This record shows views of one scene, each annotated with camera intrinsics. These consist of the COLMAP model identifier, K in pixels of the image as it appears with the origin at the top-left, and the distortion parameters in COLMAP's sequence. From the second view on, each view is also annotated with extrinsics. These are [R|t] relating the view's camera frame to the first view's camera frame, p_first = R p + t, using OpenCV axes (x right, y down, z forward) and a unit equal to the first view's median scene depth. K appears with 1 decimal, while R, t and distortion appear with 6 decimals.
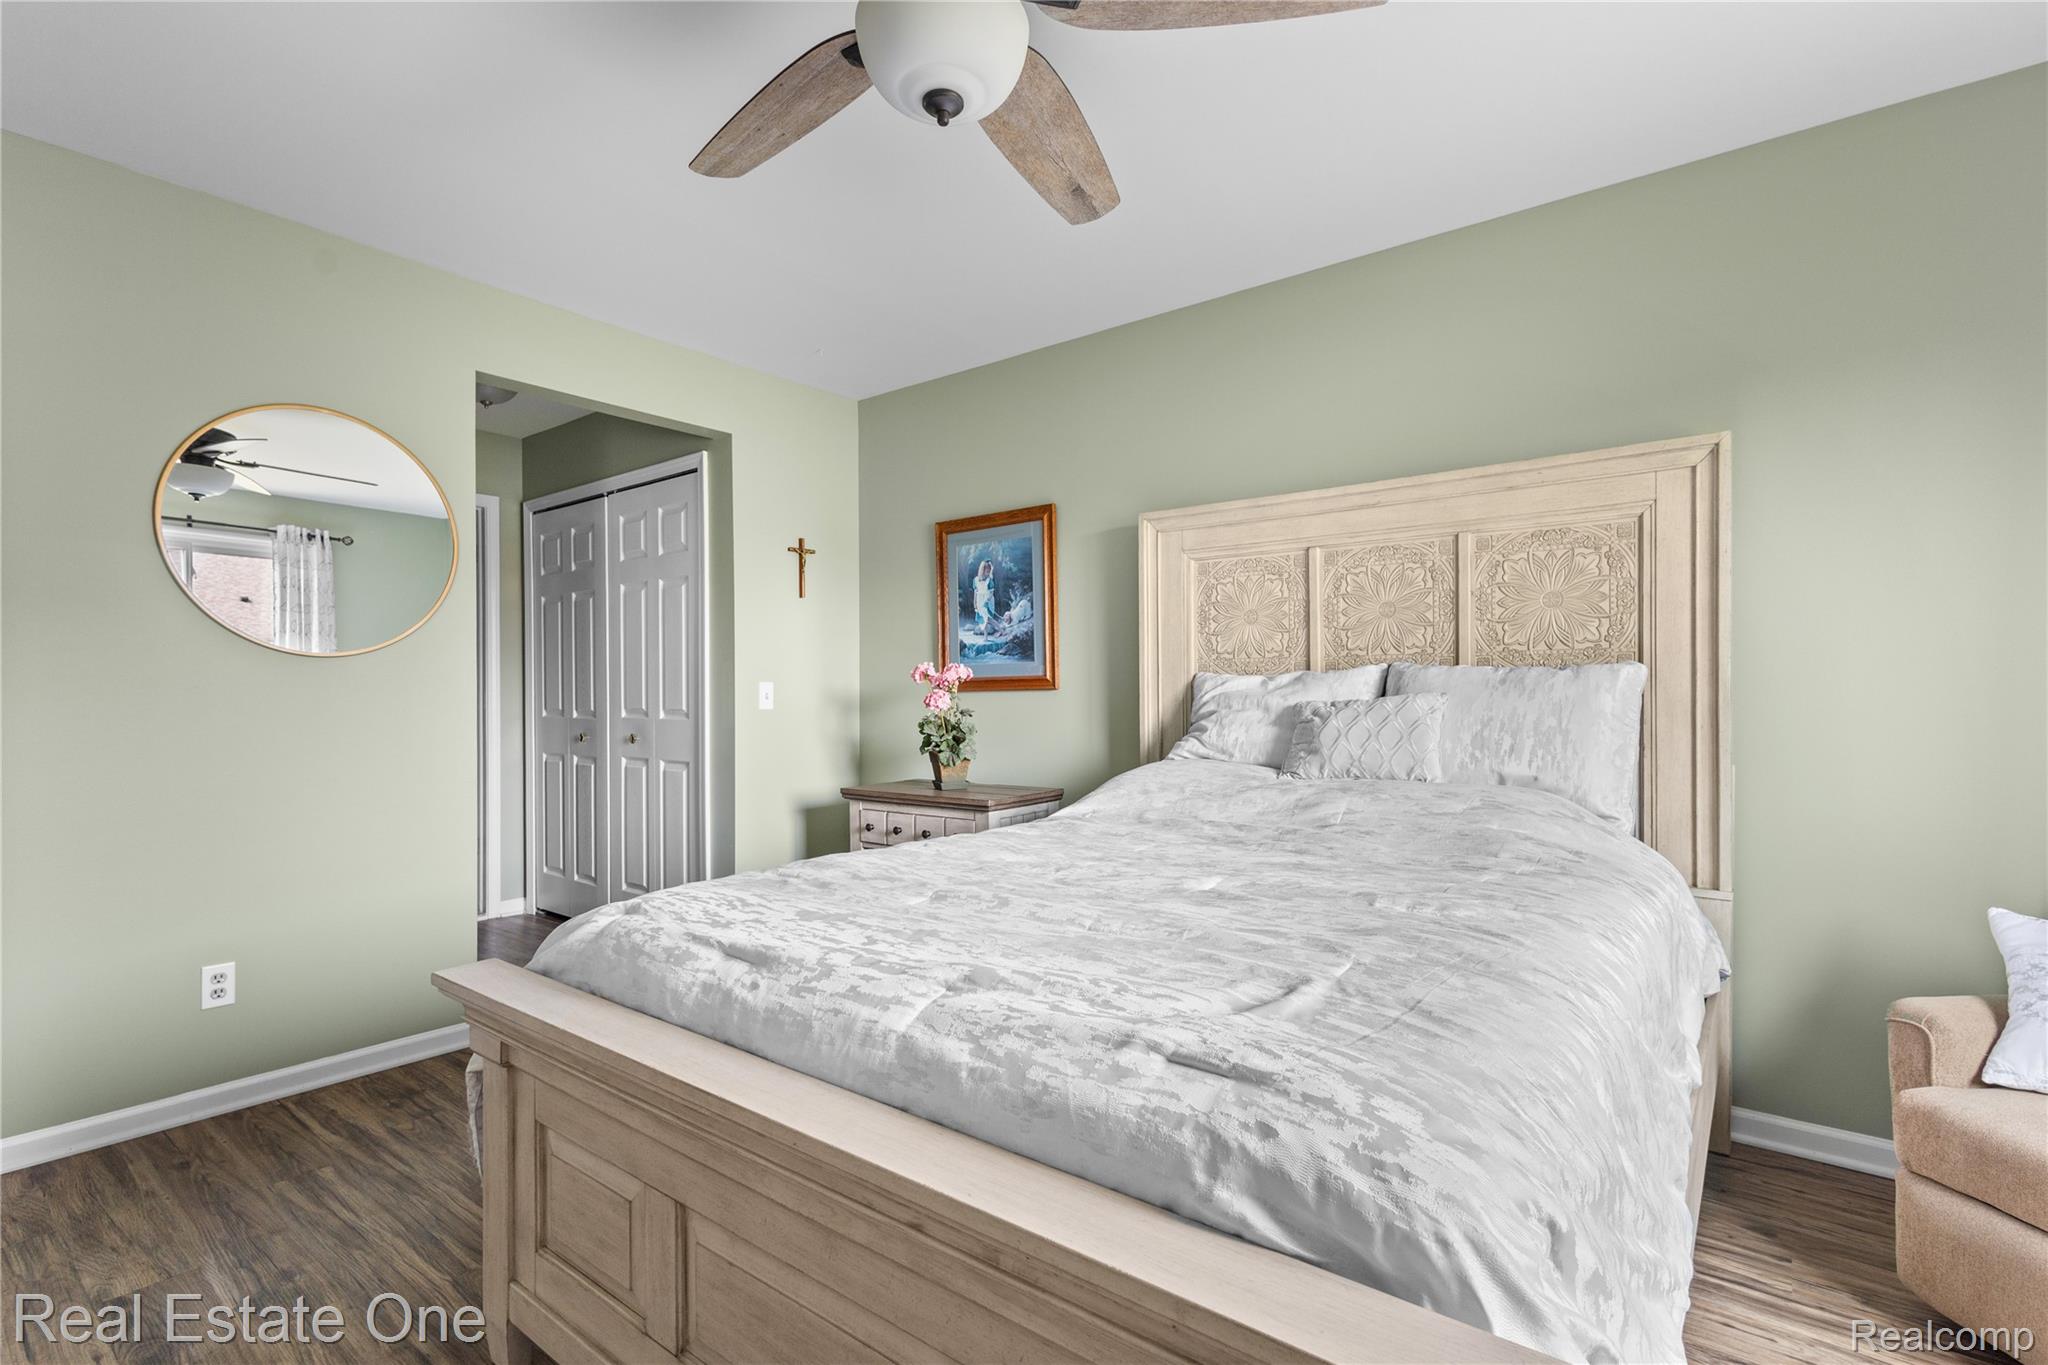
lens RADIAL K [[949.0, 0, 1028.5], [0, 949.0, 703.8], [0, 0, 1]] dist [0.012285, -0.001667]
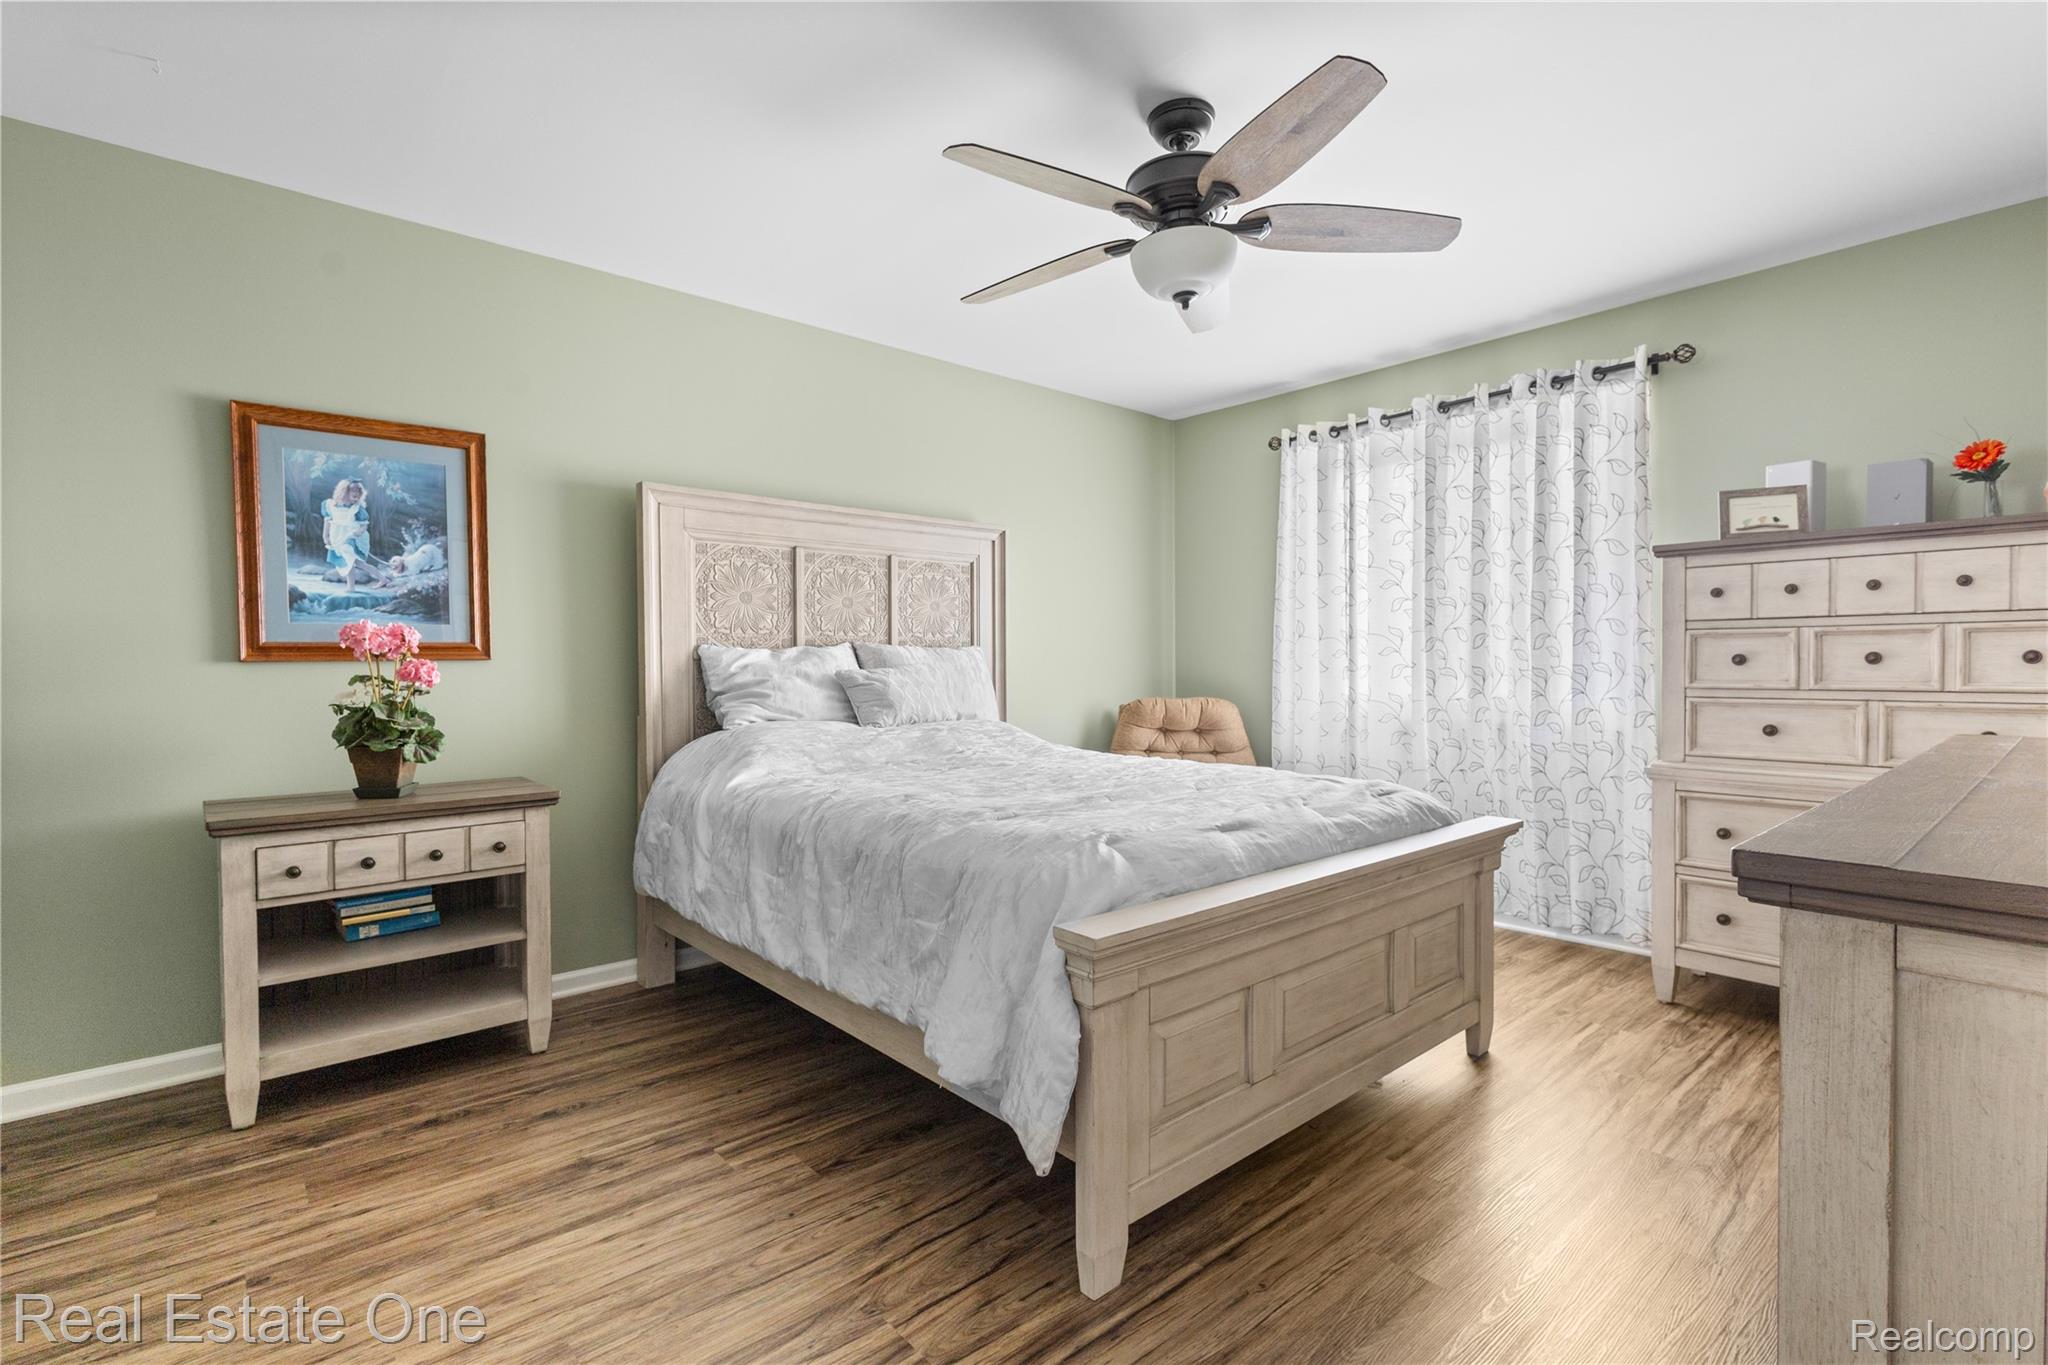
lens RADIAL K [[954.8, 0, 1023.4], [0, 954.8, 676.3], [0, 0, 1]] dist [0.010746, 0.000251]
pose [[0.181885, -0.011092, 0.983257, -1.150970], [0.014196, 0.999862, 0.008654, -0.002287], [-0.983217, 0.012384, 0.182017, 0.633632]]
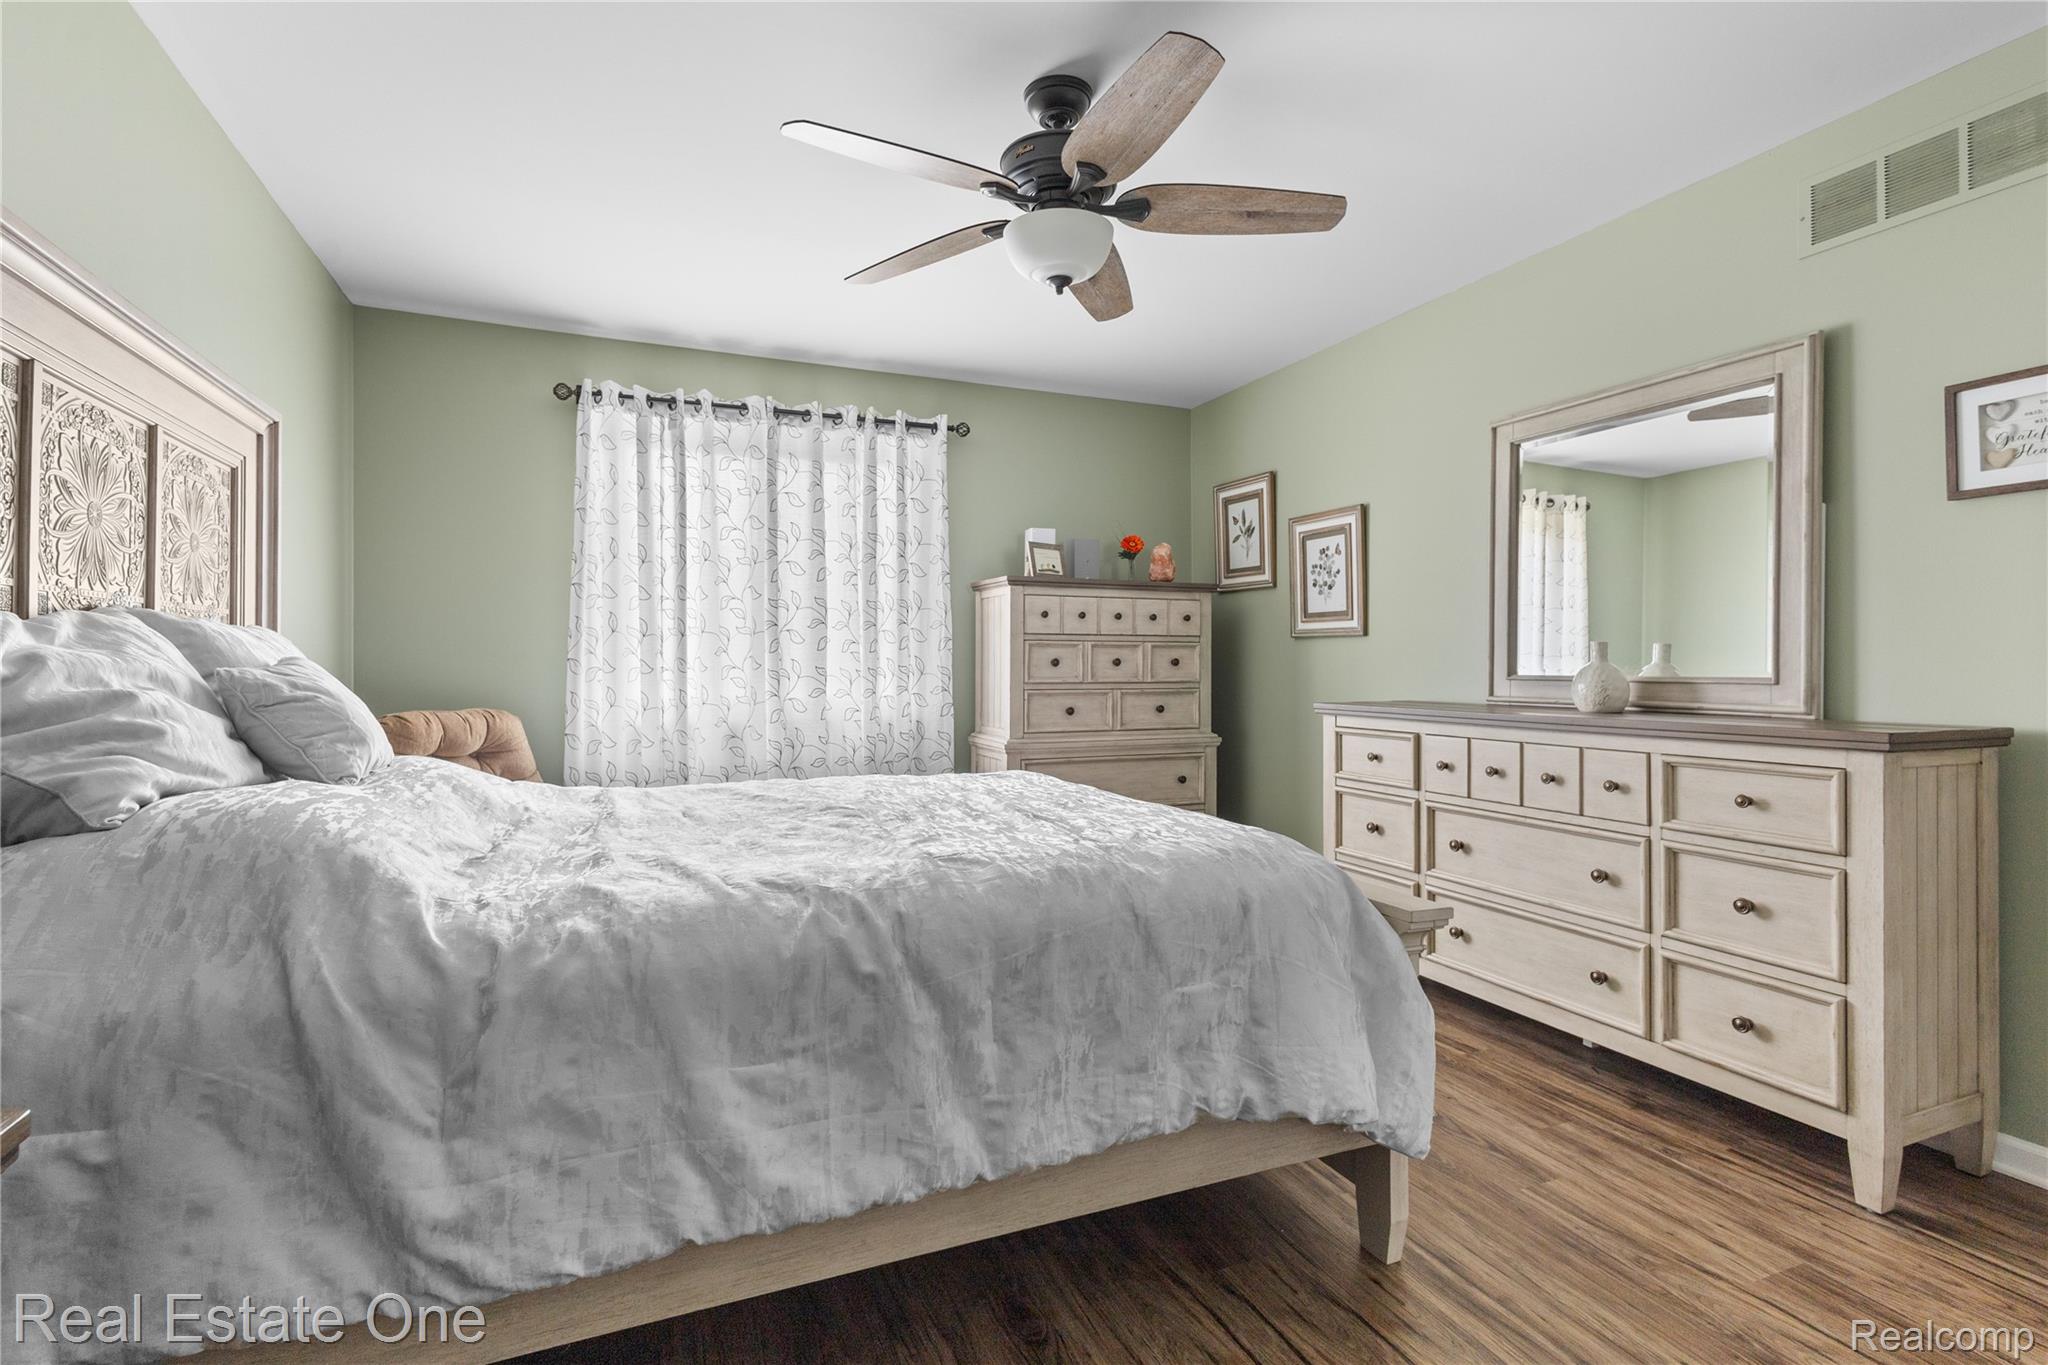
lens RADIAL K [[961.3, 0, 1025.4], [0, 961.3, 653.2], [0, 0, 1]] dist [0.015325, 0.000206]
pose [[-0.882127, 0.007738, 0.470949, -0.514906], [0.005760, 0.999967, -0.005641, -0.007608], [-0.470977, -0.002263, -0.882142, 1.580503]]
